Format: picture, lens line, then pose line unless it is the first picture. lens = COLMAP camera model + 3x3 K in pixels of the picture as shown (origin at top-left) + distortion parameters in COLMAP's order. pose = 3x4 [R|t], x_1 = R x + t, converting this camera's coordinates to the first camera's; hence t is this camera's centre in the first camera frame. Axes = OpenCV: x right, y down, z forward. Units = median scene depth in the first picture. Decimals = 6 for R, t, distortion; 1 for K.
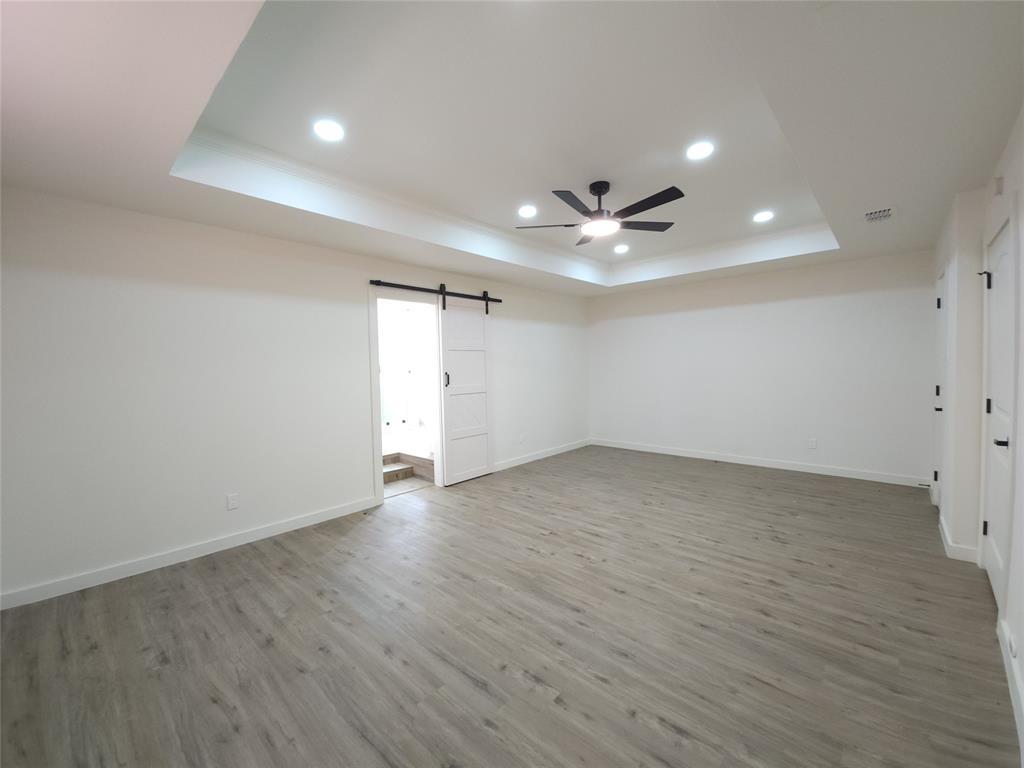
lens RADIAL K [[413.6, 0, 515.7], [0, 413.6, 379.8], [0, 0, 1]] dist [0.016815, -0.010841]
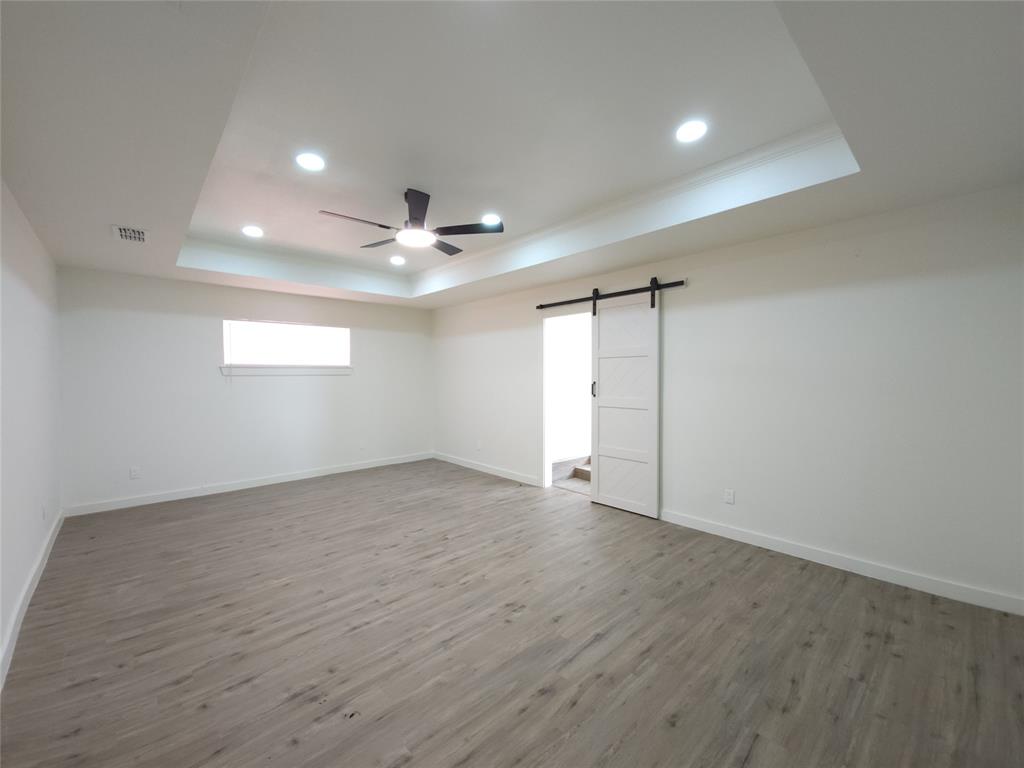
lens RADIAL K [[413.6, 0, 511.1], [0, 413.6, 379.7], [0, 0, 1]] dist [0.016815, -0.010841]
pose [[-0.097366, 0.032388, -0.994721, 1.139364], [-0.027560, 0.998999, 0.035225, -0.073329], [0.994867, 0.030845, -0.096376, 1.300178]]
